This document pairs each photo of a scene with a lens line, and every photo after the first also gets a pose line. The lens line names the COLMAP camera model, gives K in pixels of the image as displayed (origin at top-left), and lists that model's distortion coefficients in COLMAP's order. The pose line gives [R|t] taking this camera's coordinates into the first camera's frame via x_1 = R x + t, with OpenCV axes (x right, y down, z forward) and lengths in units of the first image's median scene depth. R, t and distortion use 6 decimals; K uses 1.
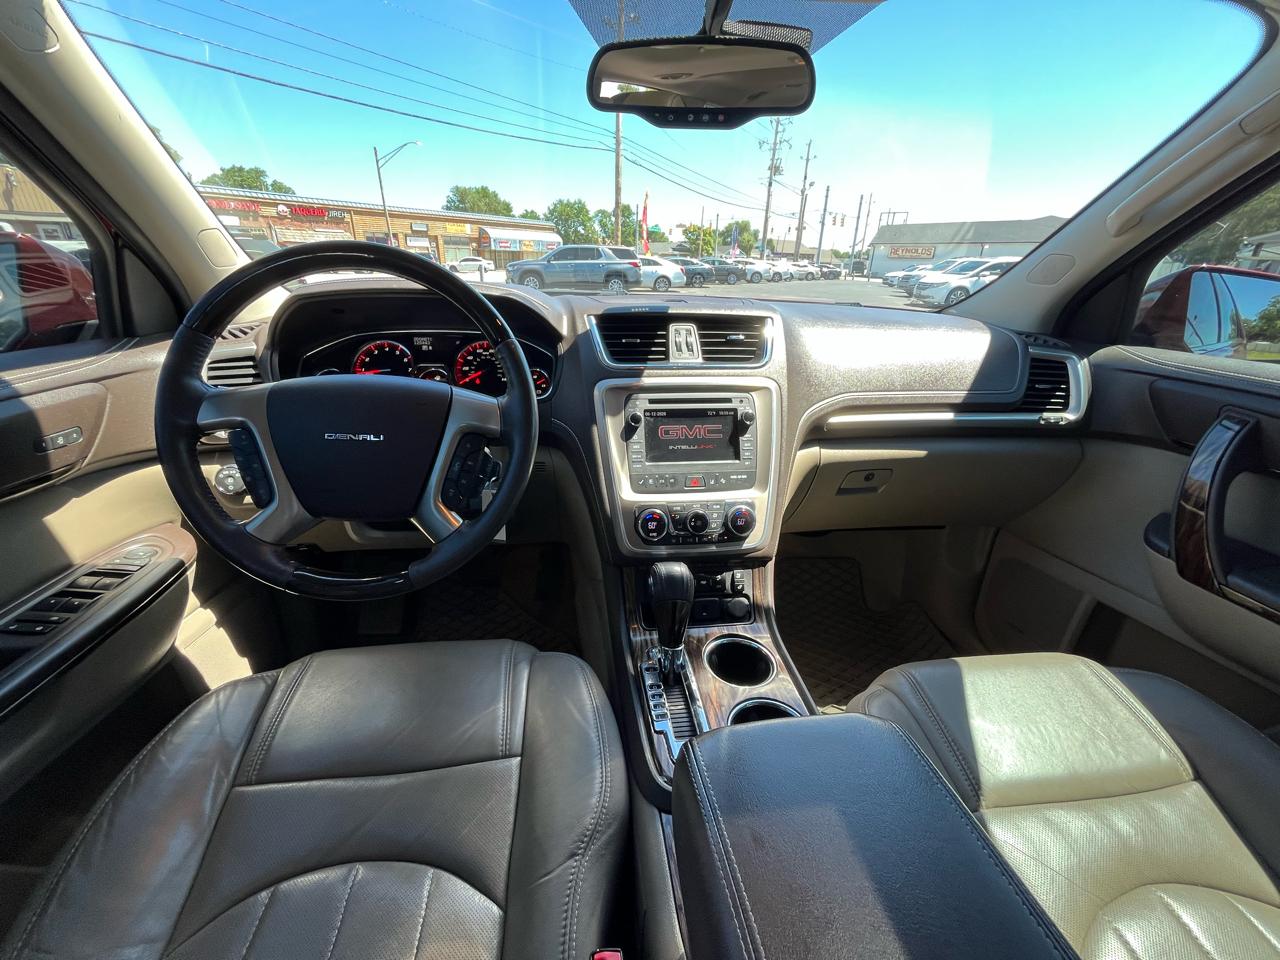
lens RADIAL K [[514.3, 0, 638.8], [0, 514.3, 481.4], [0, 0, 1]] dist [-0.007566, 0.000911]
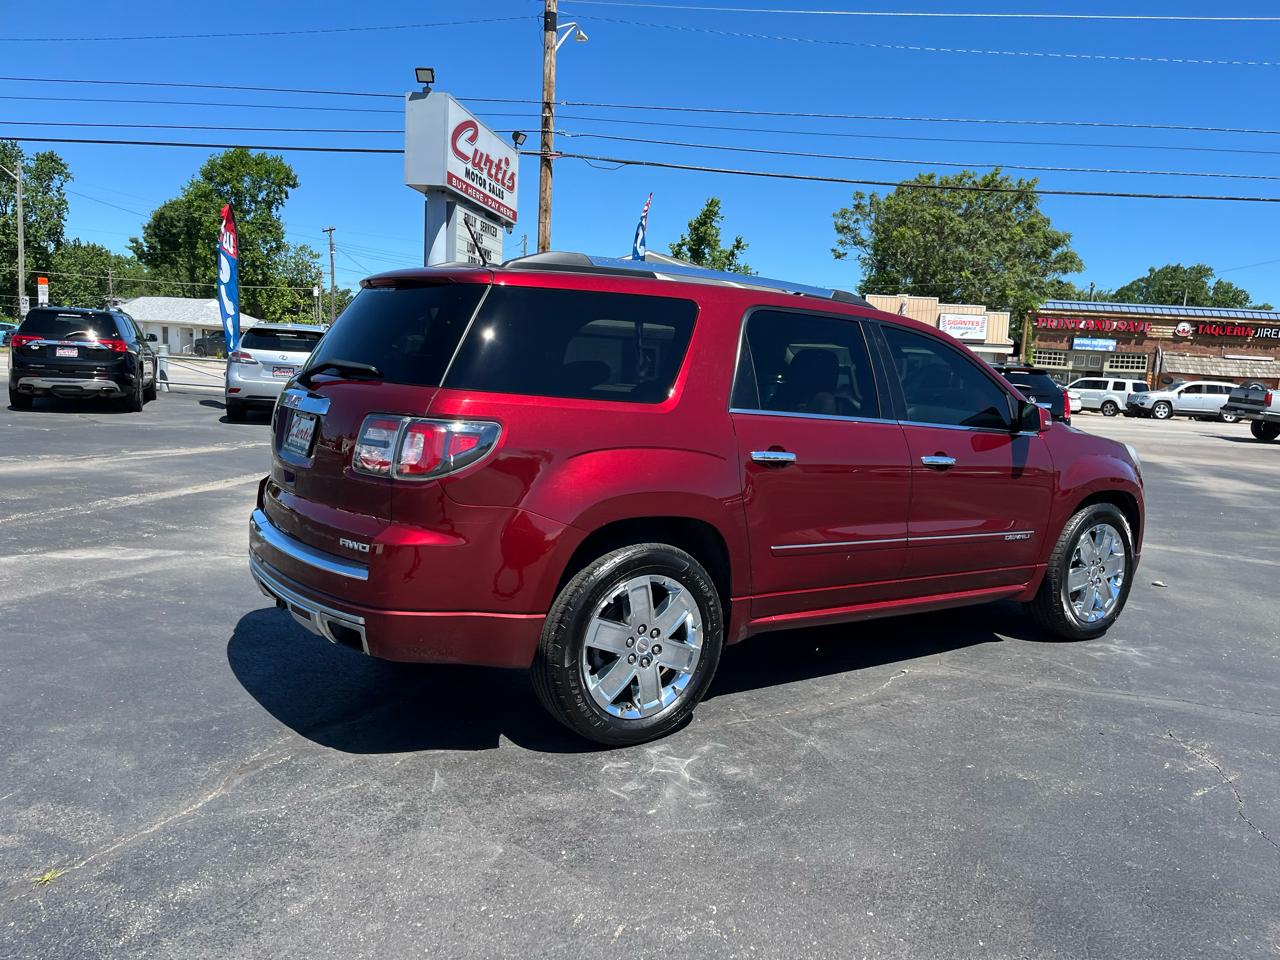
lens RADIAL K [[971.2, 0, 651.7], [0, 971.2, 484.7], [0, 0, 1]] dist [0.065929, -0.082642]
pose [[0.471229, 0.114358, -0.874566, 0.093938], [-0.386863, 0.917888, -0.088425, 0.026084], [0.792641, 0.380006, 0.476777, -0.061190]]
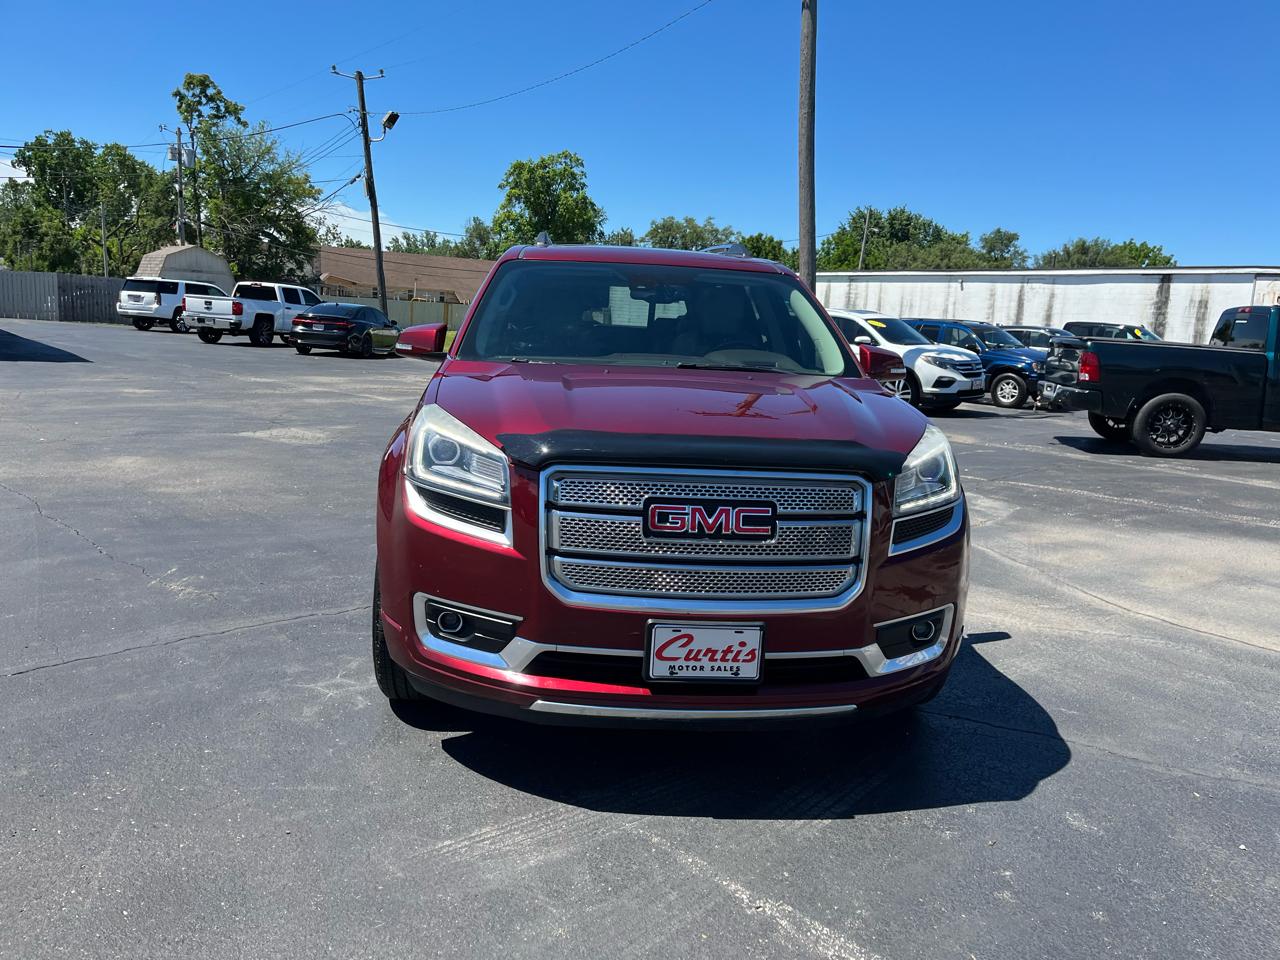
lens RADIAL K [[971.2, 0, 652.8], [0, 971.2, 480.8], [0, 0, 1]] dist [0.065929, -0.082642]
pose [[-0.996764, -0.079421, 0.012443, -0.000213], [-0.060022, 0.838223, 0.542014, -0.043058], [-0.053477, 0.539513, -0.840277, 0.095508]]
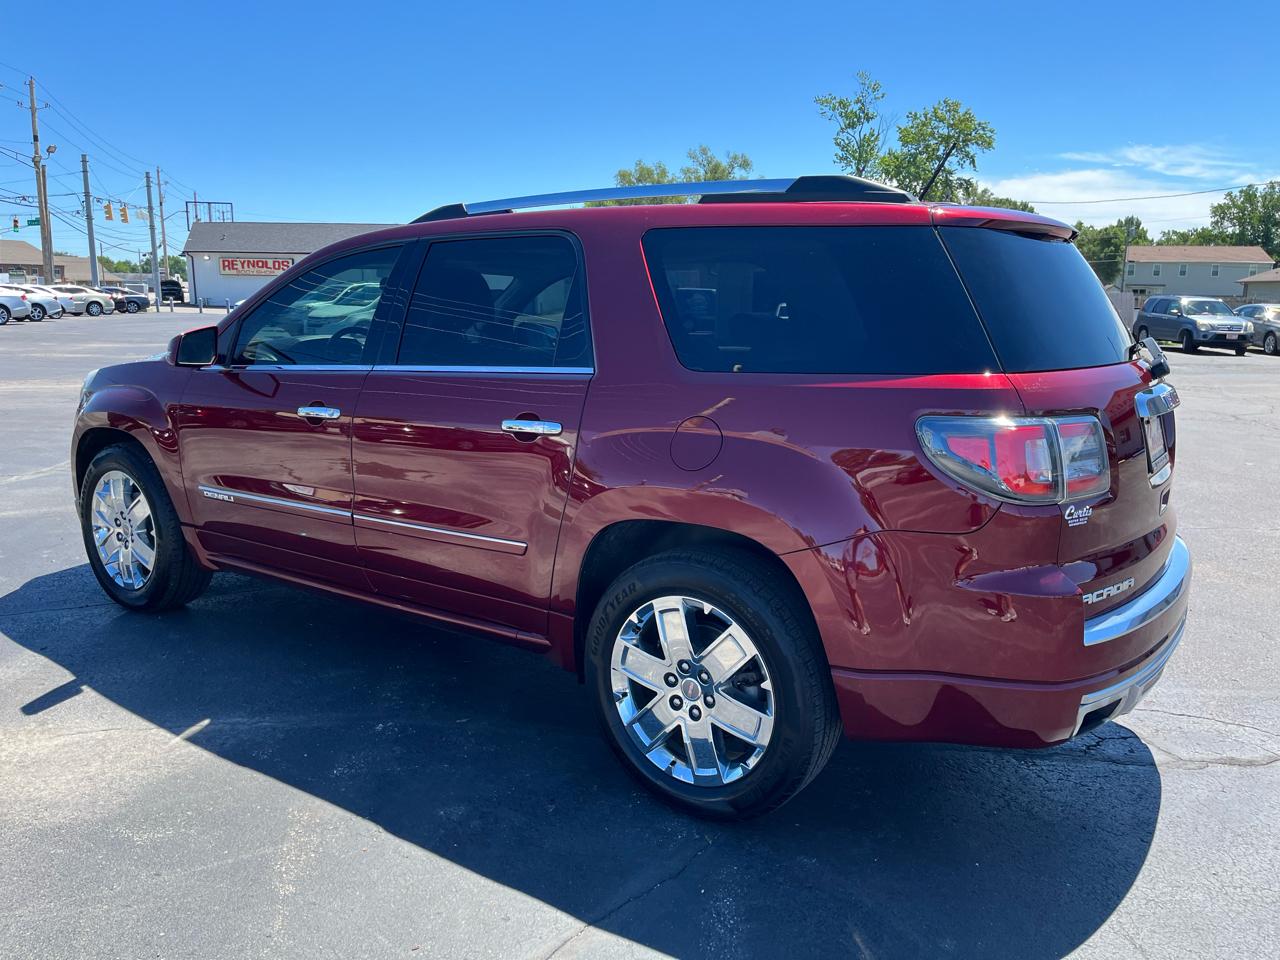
lens RADIAL K [[971.2, 0, 644.5], [0, 971.2, 460.3], [0, 0, 1]] dist [0.065929, -0.082642]
pose [[0.672469, -0.140105, 0.726744, -0.055418], [0.296024, 0.950874, -0.090602, 0.023570], [-0.678348, 0.276060, 0.680907, -0.067150]]
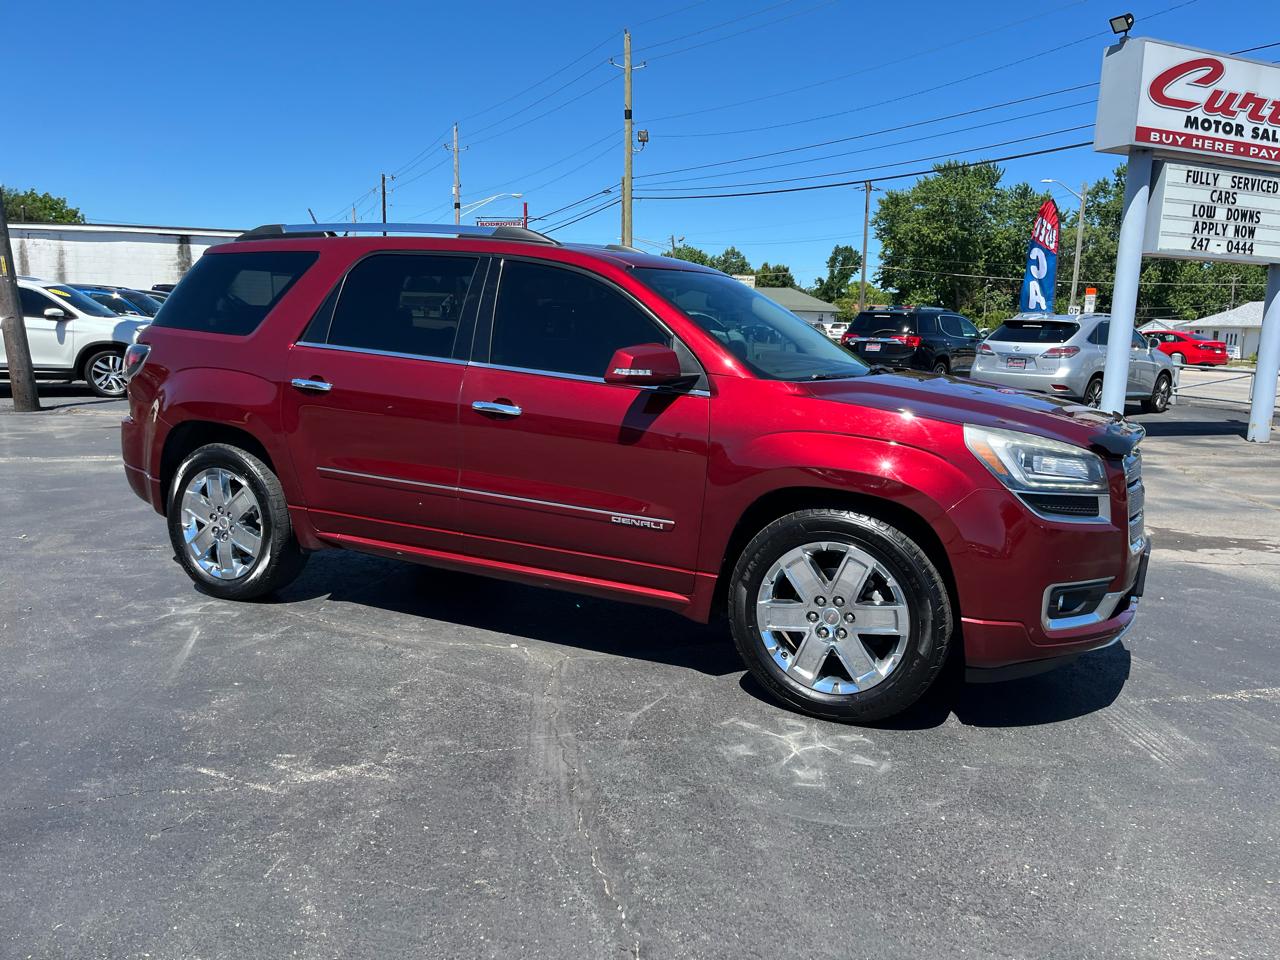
lens RADIAL K [[971.2, 0, 650.3], [0, 971.2, 475.4], [0, 0, 1]] dist [0.065929, -0.082642]
pose [[-0.548738, 0.091532, -0.830969, 0.086647], [-0.371395, 0.863823, 0.340405, -0.023684], [0.748968, 0.495410, -0.440018, 0.055012]]
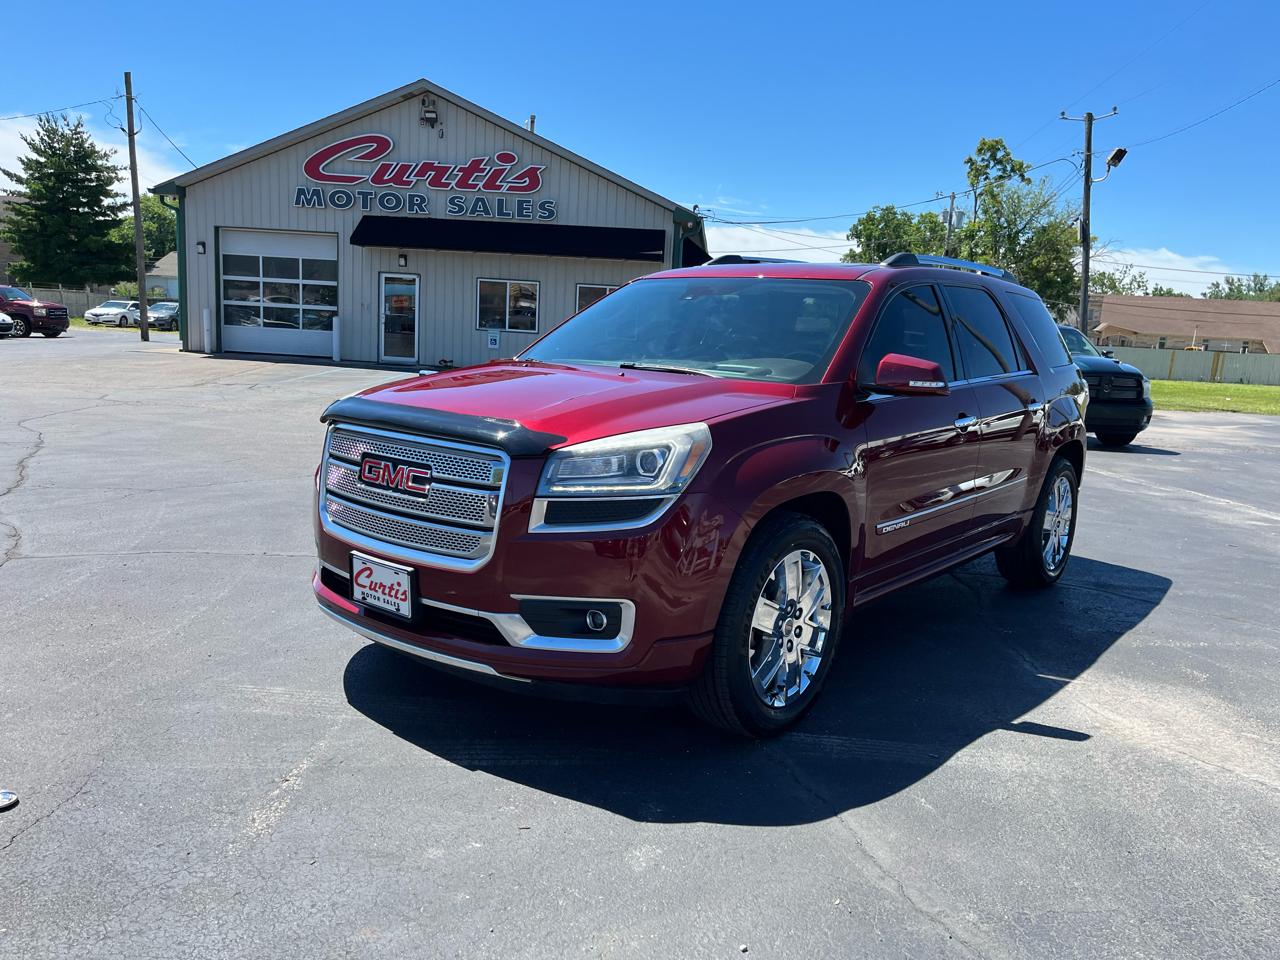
lens RADIAL K [[971.2, 0, 651.4], [0, 971.2, 486.5], [0, 0, 1]] dist [0.065929, -0.082642]
pose [[-0.695037, -0.175270, 0.697284, -0.061760], [0.219572, 0.871754, 0.437989, -0.035766], [-0.684626, 0.457522, -0.567416, 0.075737]]
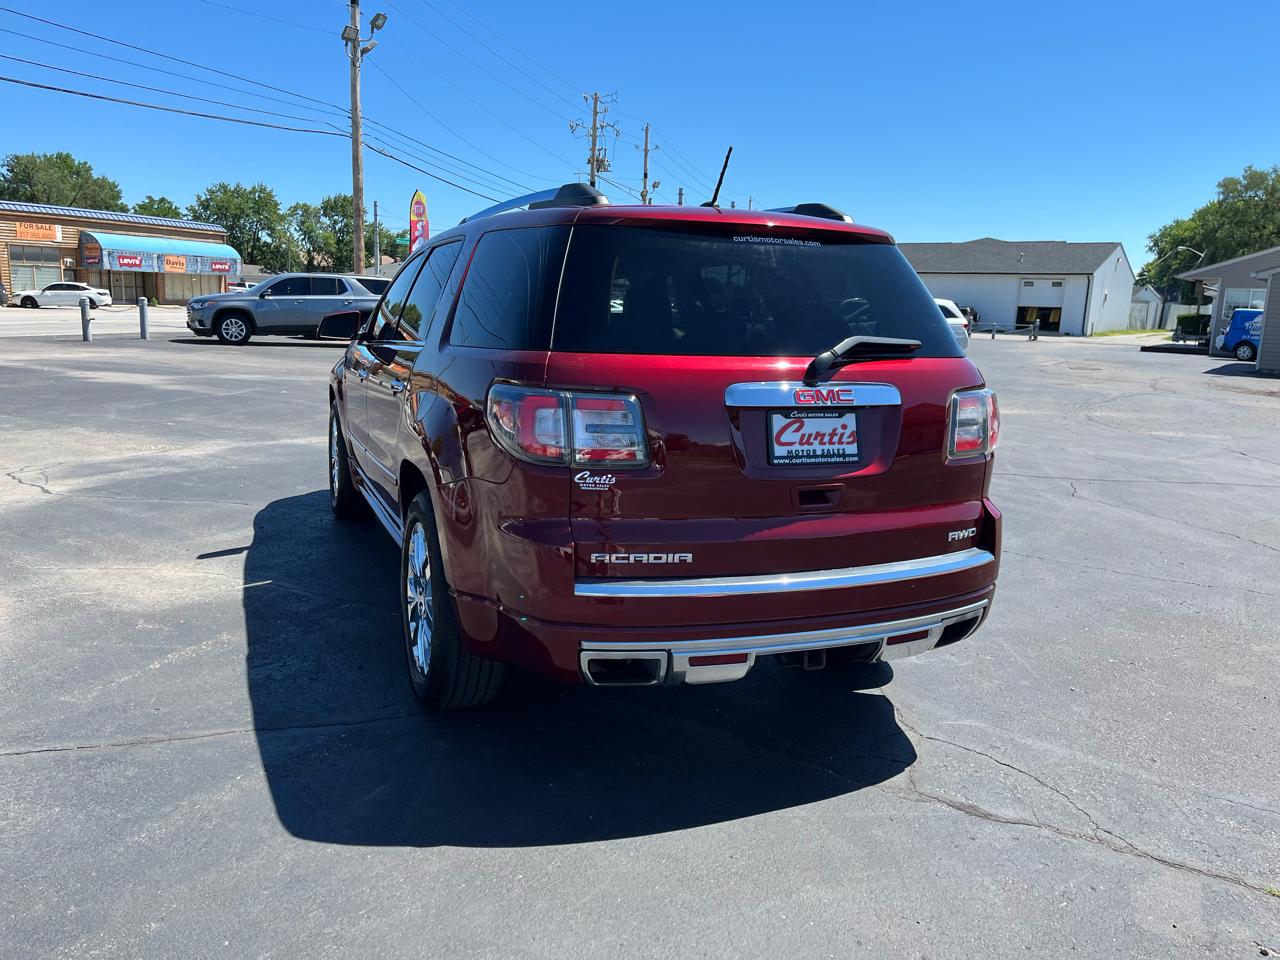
lens RADIAL K [[971.2, 0, 650.7], [0, 971.2, 483.0], [0, 0, 1]] dist [0.065929, -0.082642]
pose [[0.963291, -0.040586, 0.265374, -0.015594], [0.095720, 0.975462, -0.198271, 0.039948], [-0.250815, 0.216395, 0.943539, -0.101109]]
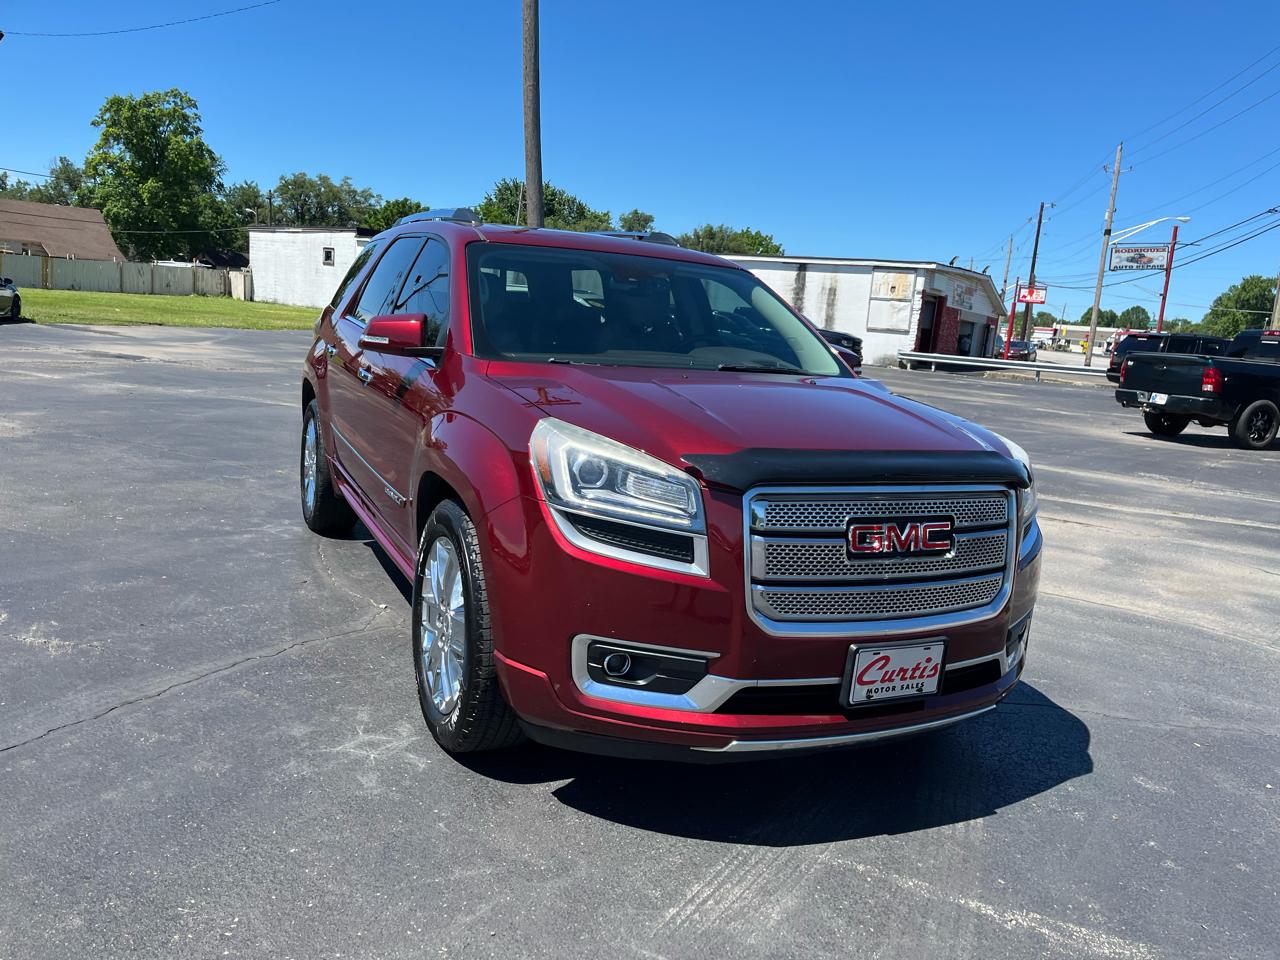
lens RADIAL K [[971.2, 0, 651.1], [0, 971.2, 483.7], [0, 0, 1]] dist [0.065929, -0.082642]
pose [[-0.939847, -0.043051, -0.338872, 0.028972], [-0.224337, 0.825900, 0.517264, -0.038825], [0.257606, 0.562170, -0.785878, 0.087415]]
